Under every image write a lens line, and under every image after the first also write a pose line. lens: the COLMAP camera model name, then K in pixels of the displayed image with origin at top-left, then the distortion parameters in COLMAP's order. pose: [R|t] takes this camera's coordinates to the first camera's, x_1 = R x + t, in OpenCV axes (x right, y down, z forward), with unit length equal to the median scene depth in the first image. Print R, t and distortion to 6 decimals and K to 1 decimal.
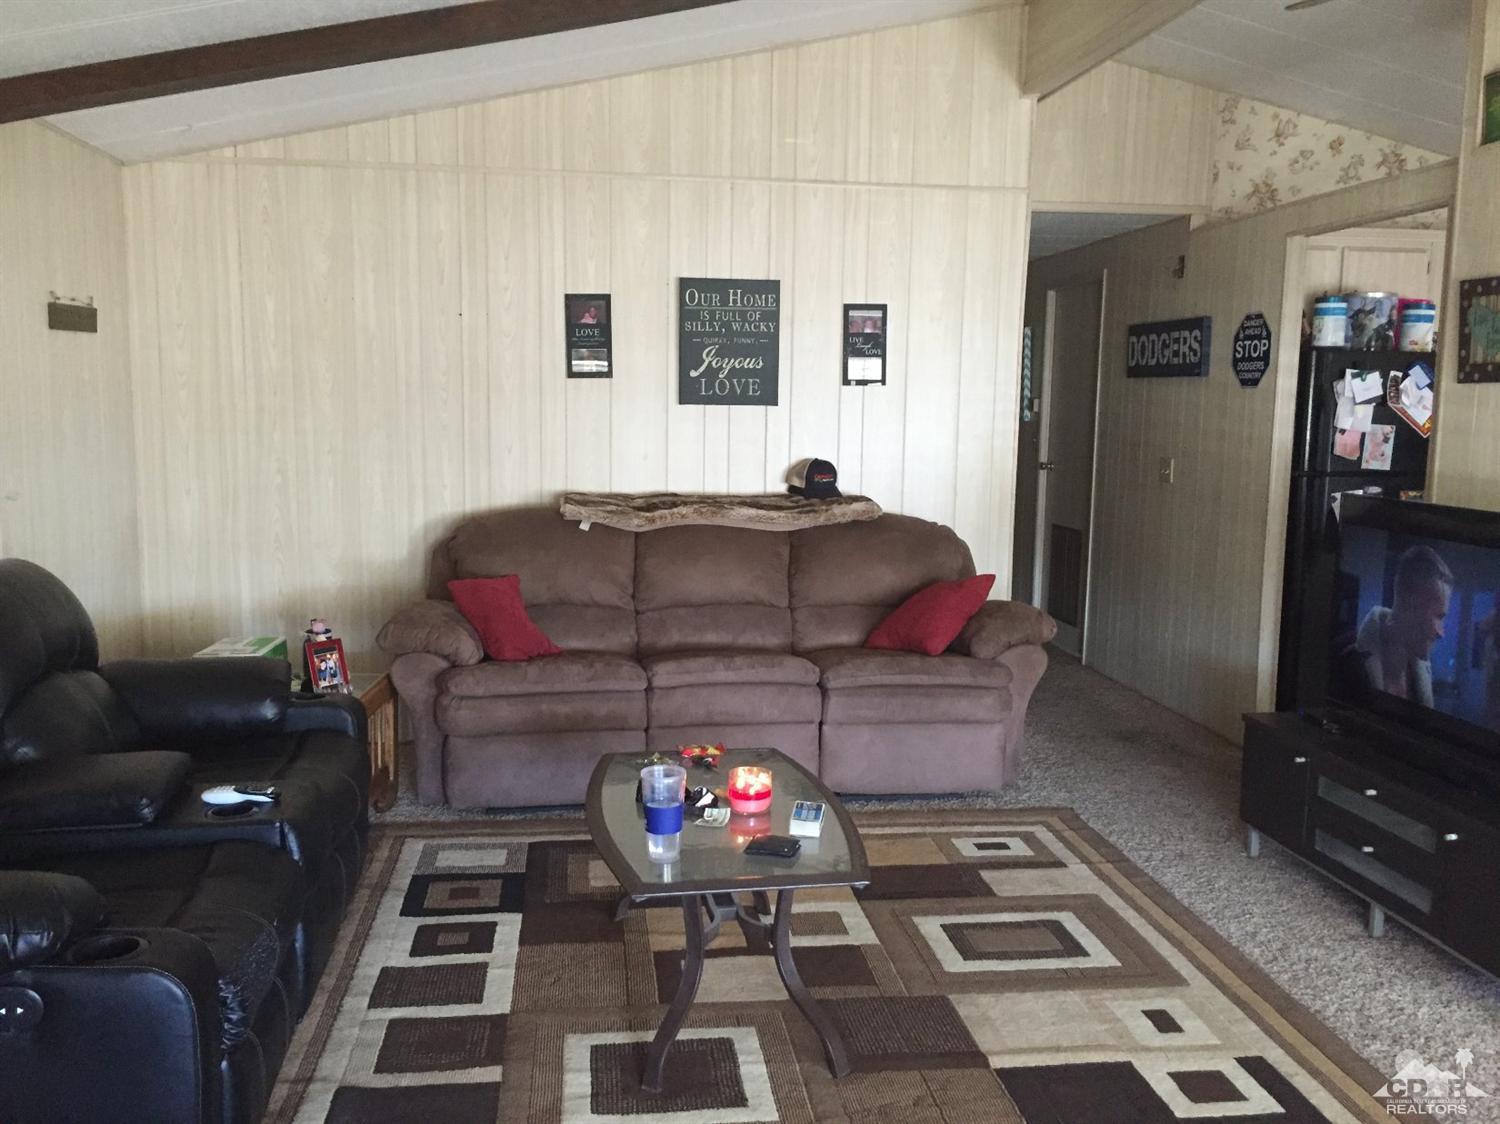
lens RADIAL K [[1310.5, 0, 750.2], [0, 1310.5, 561.5], [0, 0, 1]] dist [0.099858, -0.144904]
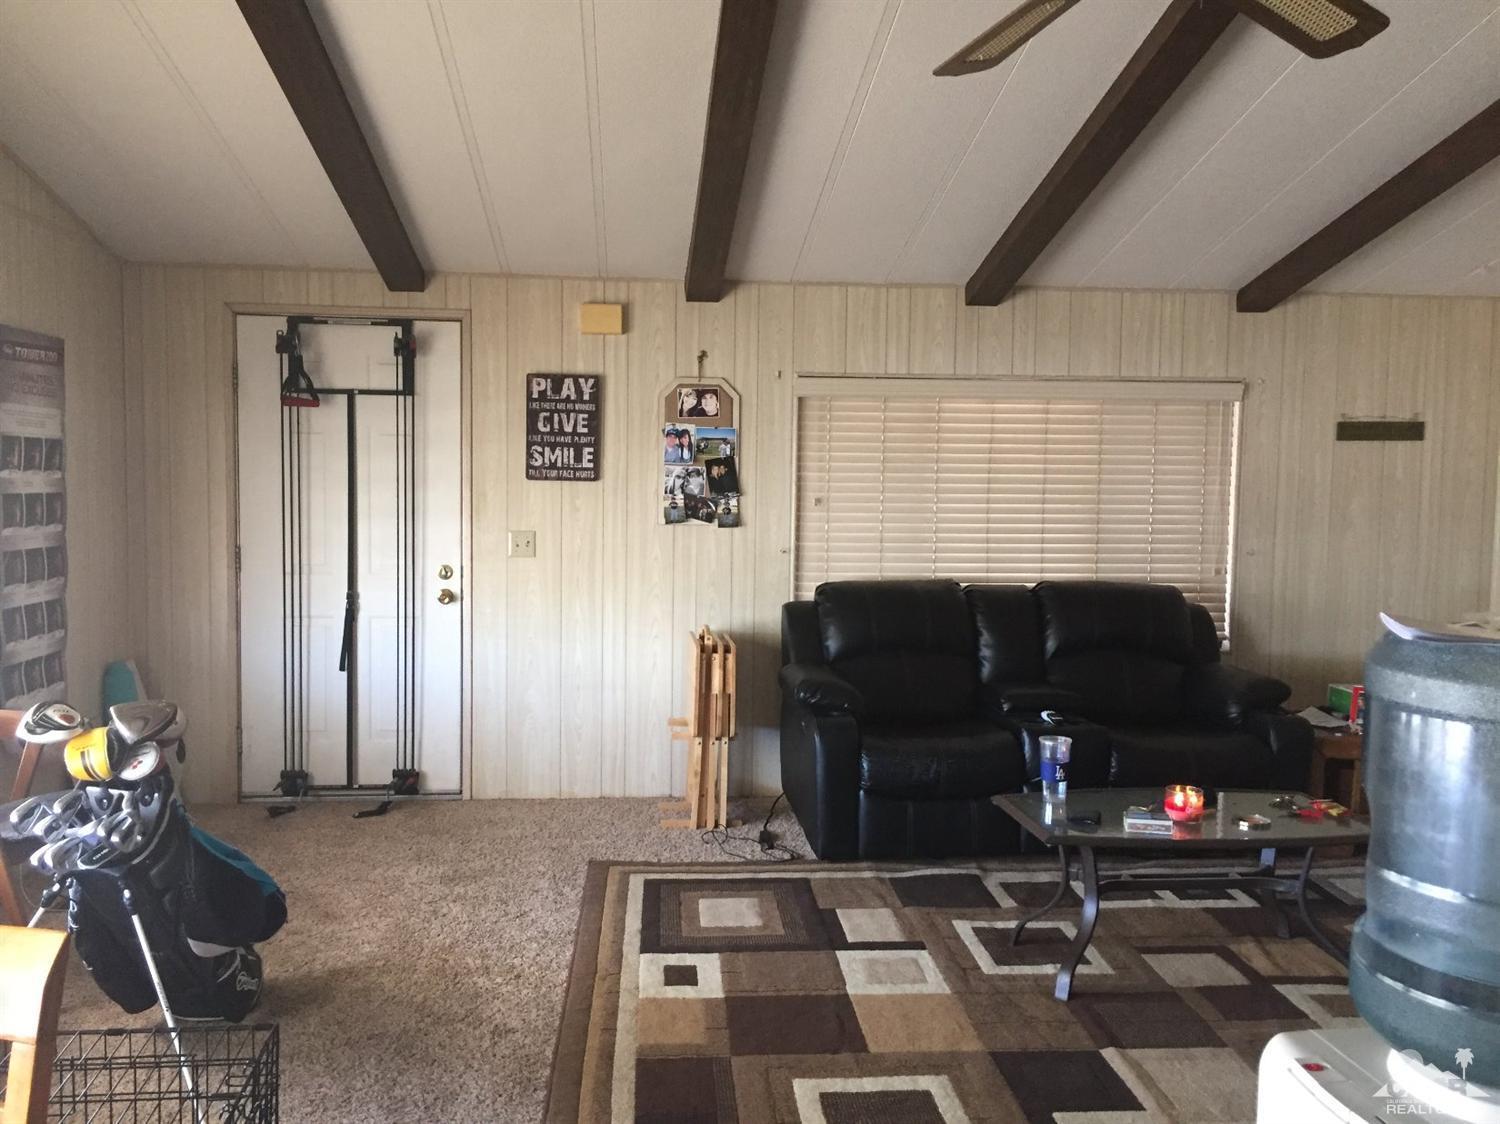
lens RADIAL K [[1310.5, 0, 751.1], [0, 1310.5, 562.2], [0, 0, 1]] dist [0.099858, -0.144904]
pose [[-0.063057, 0.047517, -0.996878, 0.918662], [-0.145258, 0.987792, 0.056273, -0.038904], [0.987382, 0.148353, -0.055385, 0.489537]]
